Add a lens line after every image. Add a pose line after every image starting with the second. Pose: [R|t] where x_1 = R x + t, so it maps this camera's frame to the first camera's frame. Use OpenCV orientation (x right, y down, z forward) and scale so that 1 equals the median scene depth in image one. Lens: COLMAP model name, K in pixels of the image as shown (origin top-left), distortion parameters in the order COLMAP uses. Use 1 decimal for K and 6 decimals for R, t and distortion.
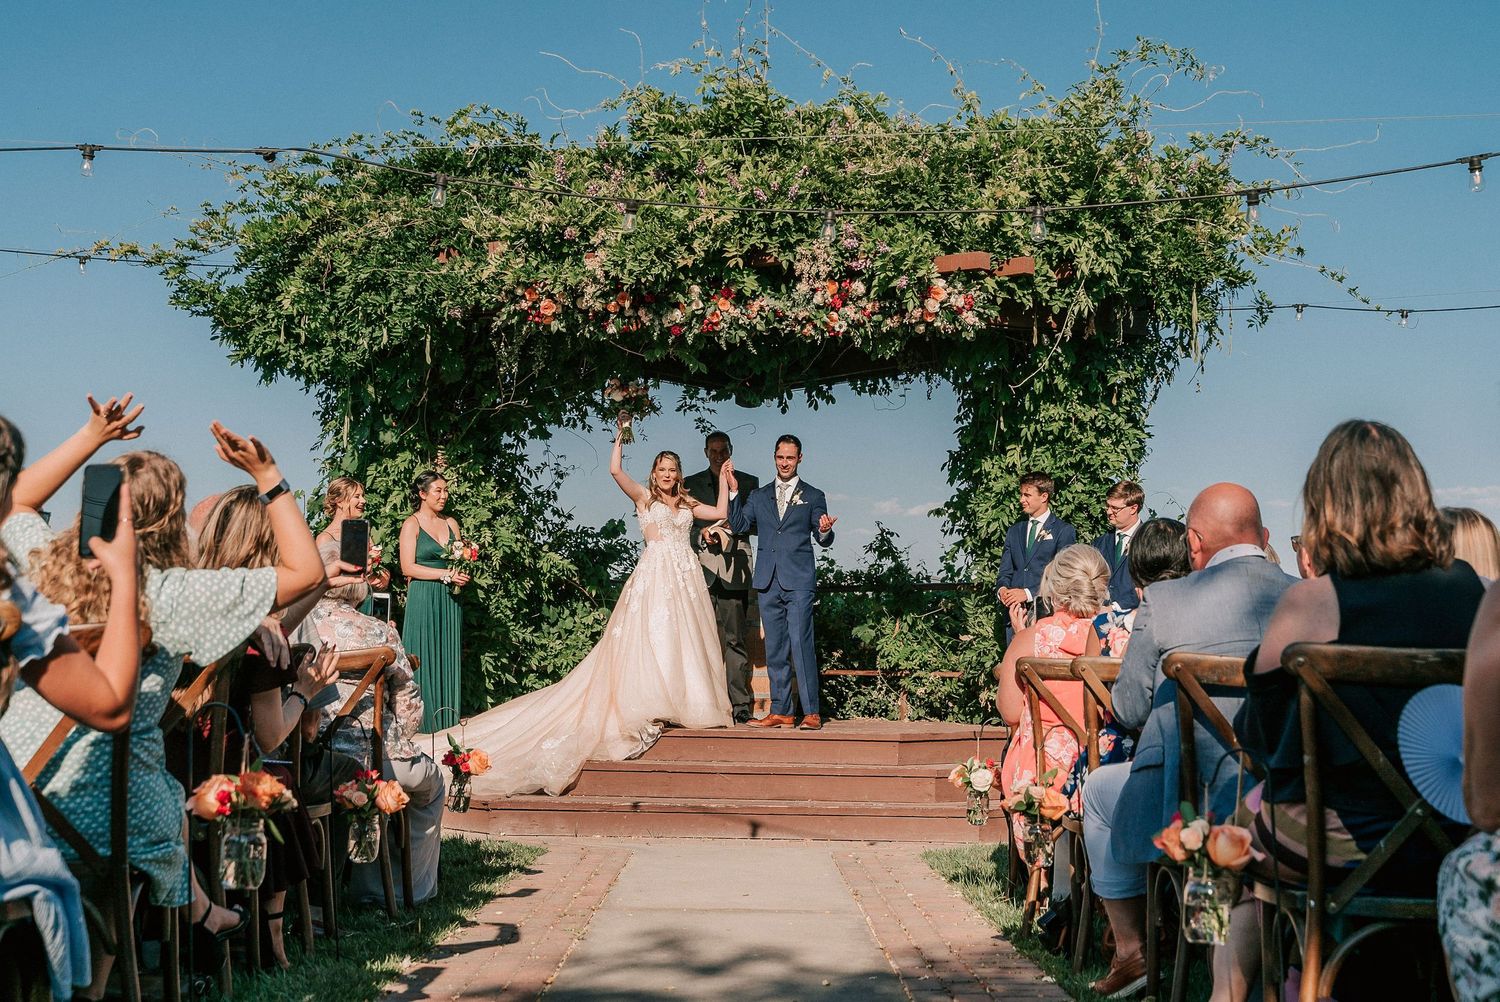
lens RADIAL K [[1880.1, 0, 716.0], [0, 1880.1, 546.5], [0, 0, 1]] dist [0.000133, -0.037940]
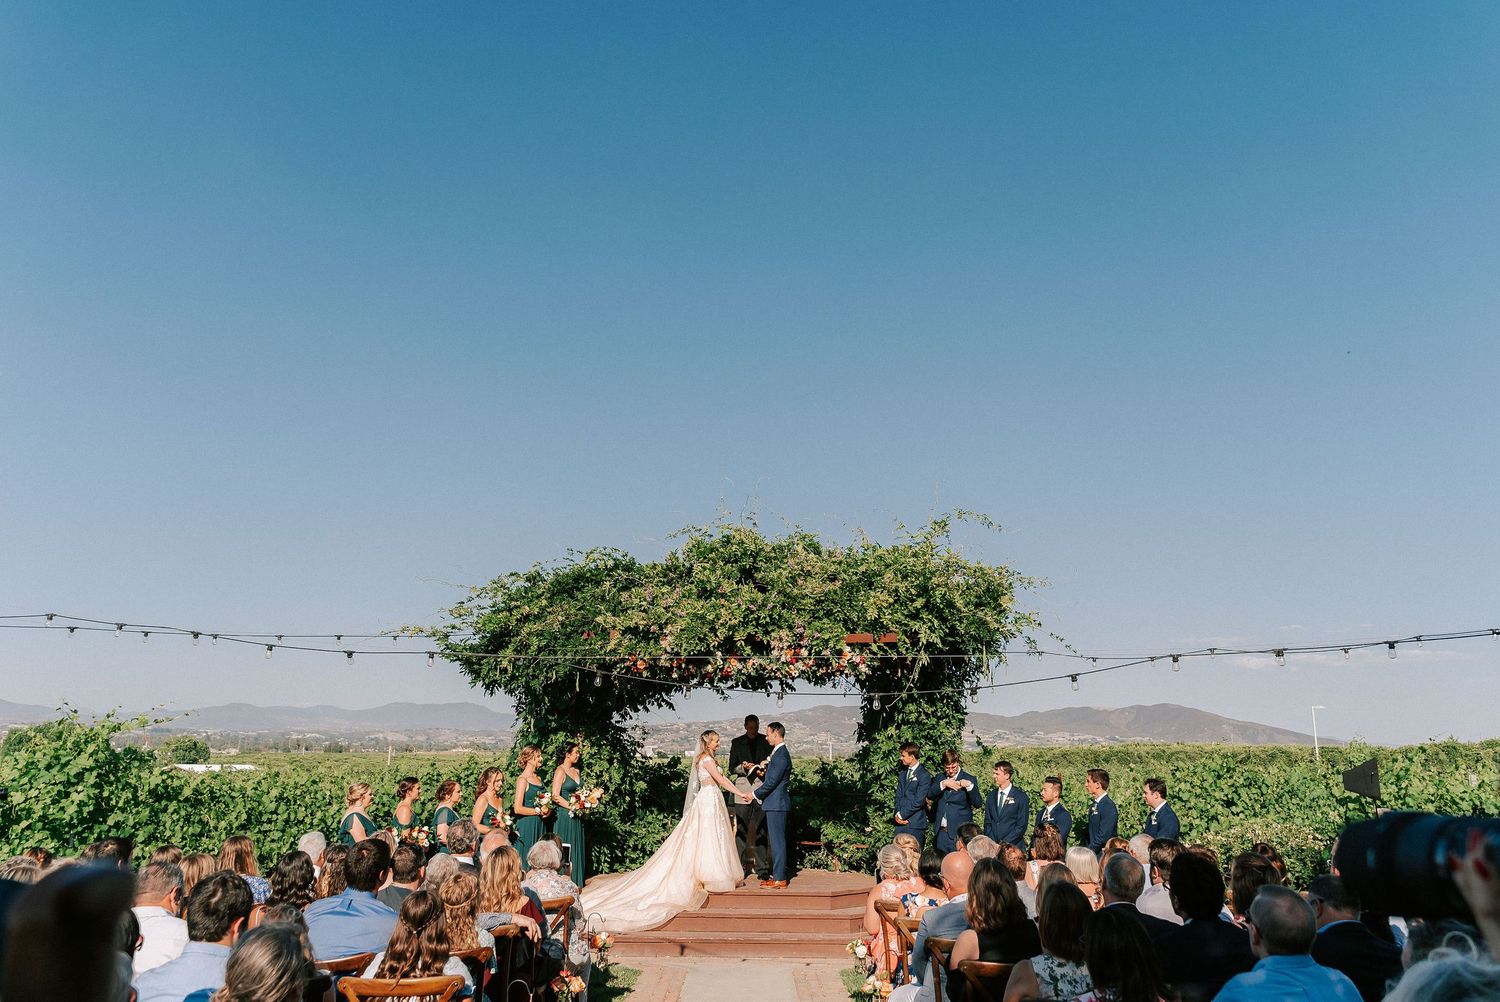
lens RADIAL K [[1179.2, 0, 733.6], [0, 1179.2, 529.6], [0, 0, 1]] dist [0.002074, -0.001039]
pose [[0.999979, -0.006379, 0.000752, 0.003874], [0.006422, 0.990820, -0.135039, -0.098276], [0.000117, 0.135041, 0.990840, -0.194982]]
